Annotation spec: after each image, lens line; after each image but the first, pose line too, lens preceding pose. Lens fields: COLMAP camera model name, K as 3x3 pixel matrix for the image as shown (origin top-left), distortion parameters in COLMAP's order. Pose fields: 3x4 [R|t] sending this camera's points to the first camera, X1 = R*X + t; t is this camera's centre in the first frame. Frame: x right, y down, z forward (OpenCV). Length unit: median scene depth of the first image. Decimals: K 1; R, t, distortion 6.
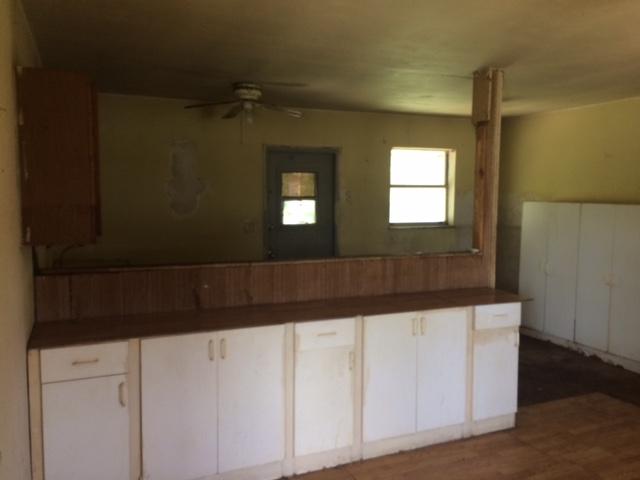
lens RADIAL K [[552.7, 0, 318.9], [0, 552.7, 237.3], [0, 0, 1]] dist [0.069968, -0.076184]
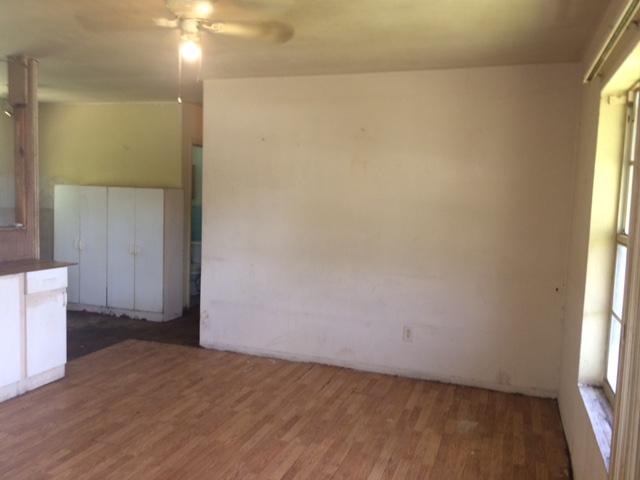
lens RADIAL K [[552.7, 0, 318.9], [0, 552.7, 237.3], [0, 0, 1]] dist [0.069968, -0.076184]
pose [[0.684061, -0.043651, 0.728118, -0.109430], [0.032875, 0.999038, 0.029007, 0.035268], [-0.728684, 0.004094, 0.684838, -0.156216]]
